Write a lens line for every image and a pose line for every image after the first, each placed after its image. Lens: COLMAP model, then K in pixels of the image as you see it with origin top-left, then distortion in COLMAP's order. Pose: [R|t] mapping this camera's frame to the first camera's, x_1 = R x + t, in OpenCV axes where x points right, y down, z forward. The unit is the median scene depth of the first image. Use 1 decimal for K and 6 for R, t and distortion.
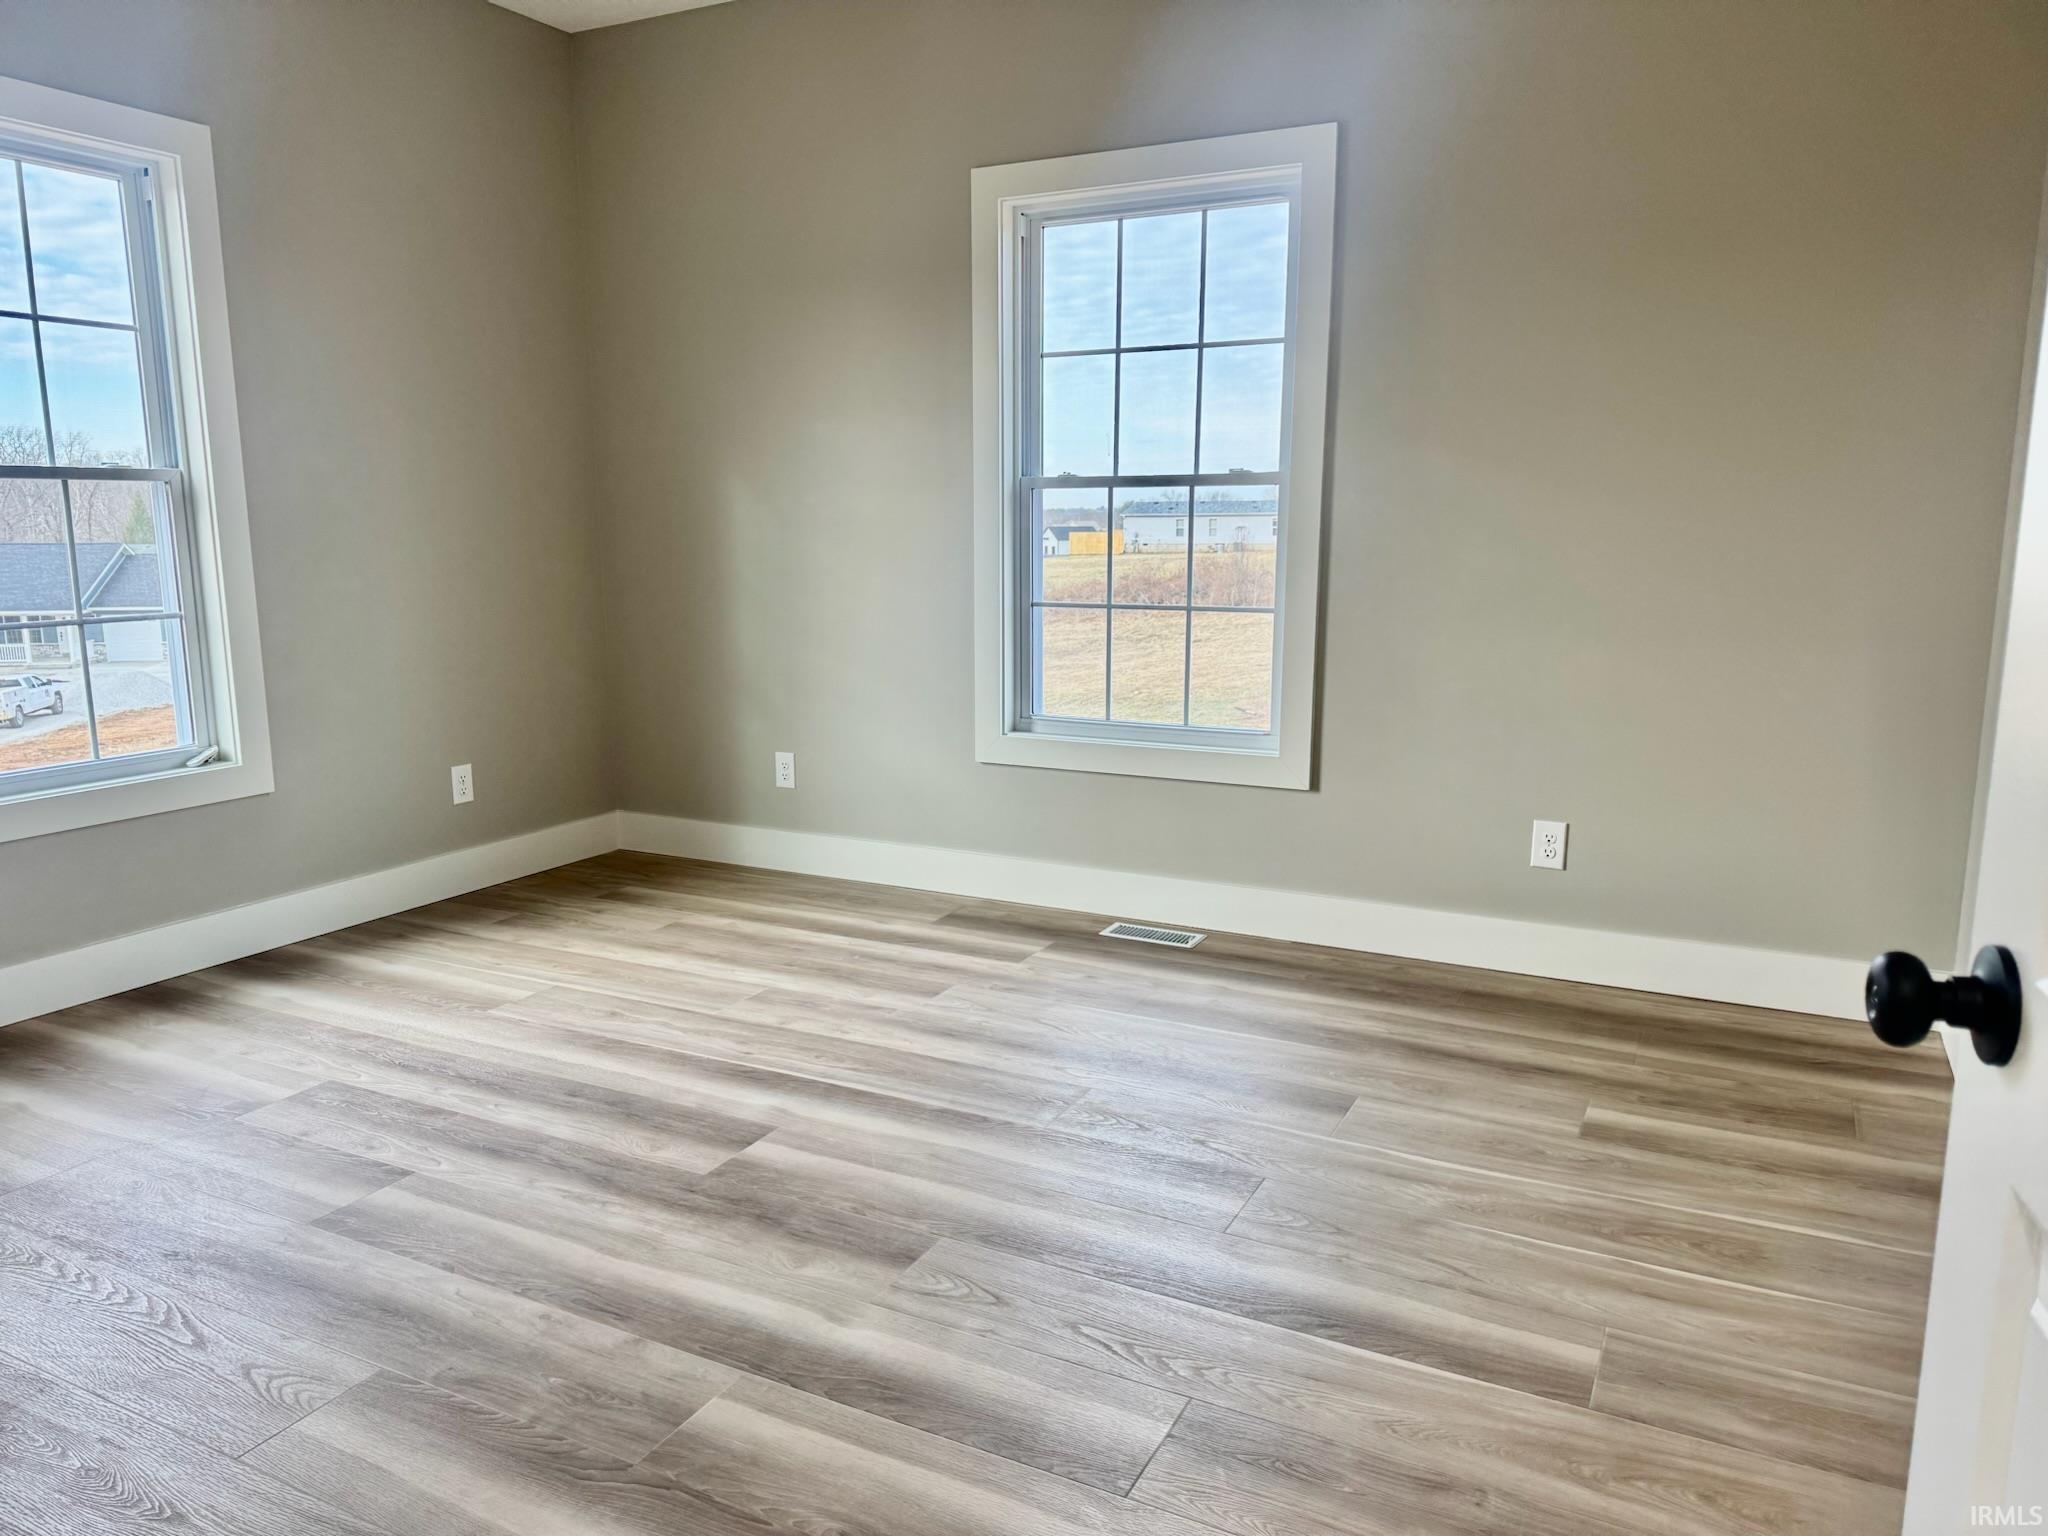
lens RADIAL K [[1473.6, 0, 1013.6], [0, 1473.6, 765.8], [0, 0, 1]] dist [0.062248, -0.056650]
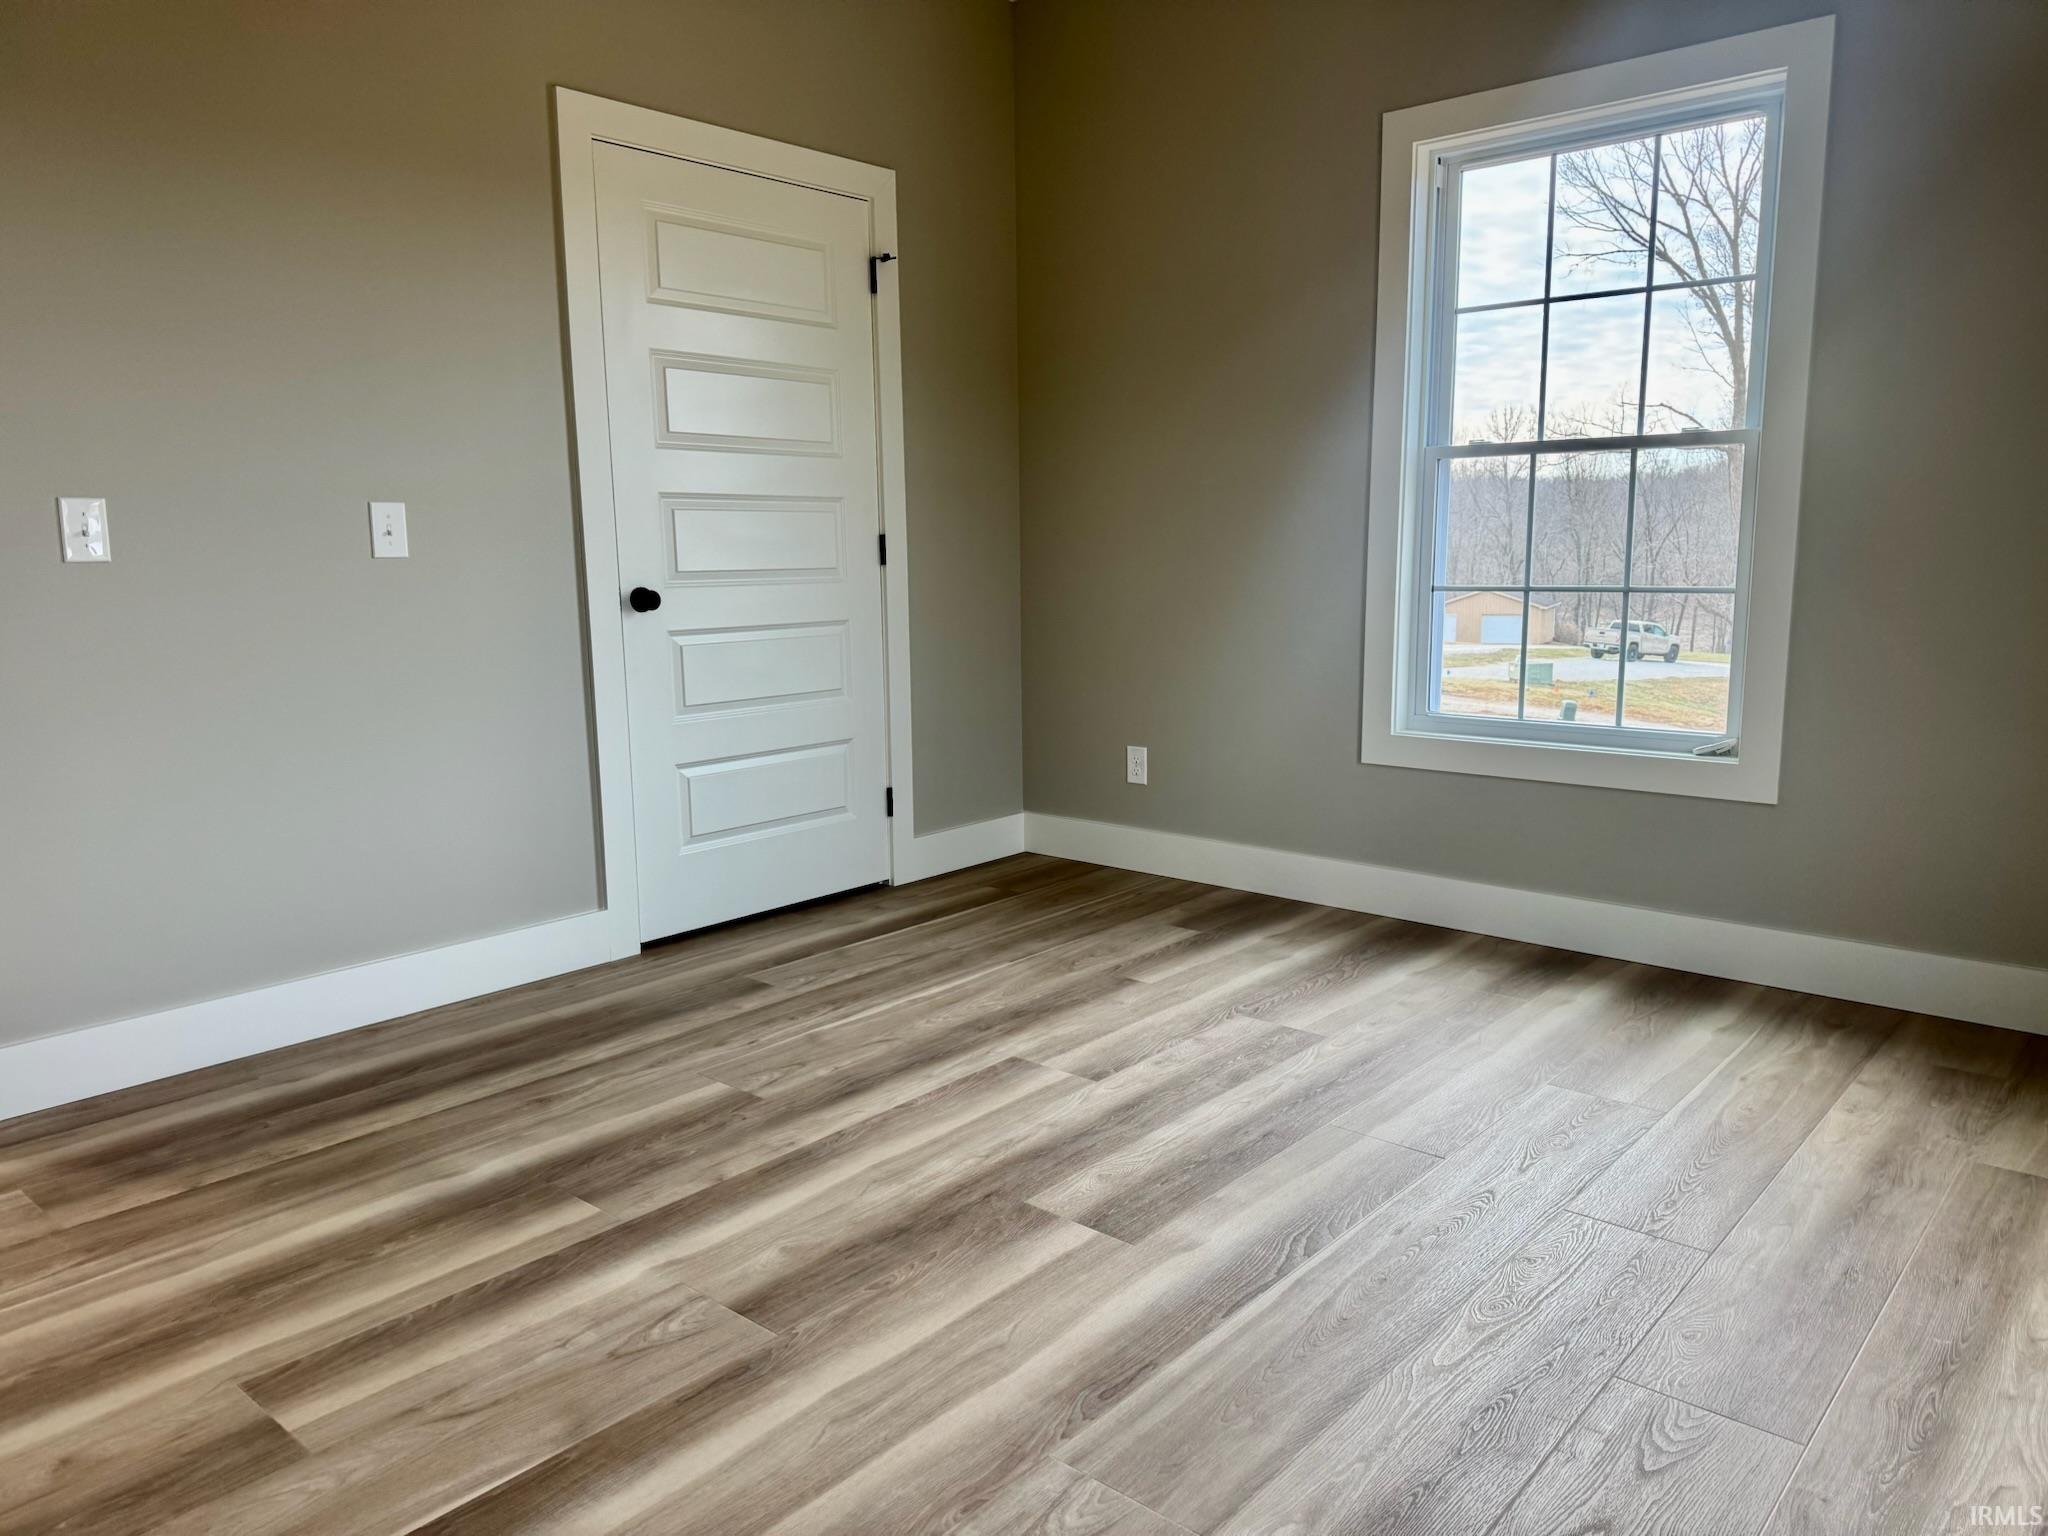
lens RADIAL K [[1473.6, 0, 1004.9], [0, 1473.6, 773.7], [0, 0, 1]] dist [0.062248, -0.056650]
pose [[-0.255957, 0.155464, -0.954105, 0.547150], [-0.158558, 0.966865, 0.200079, -0.129365], [0.953596, 0.202493, -0.222826, 1.068962]]
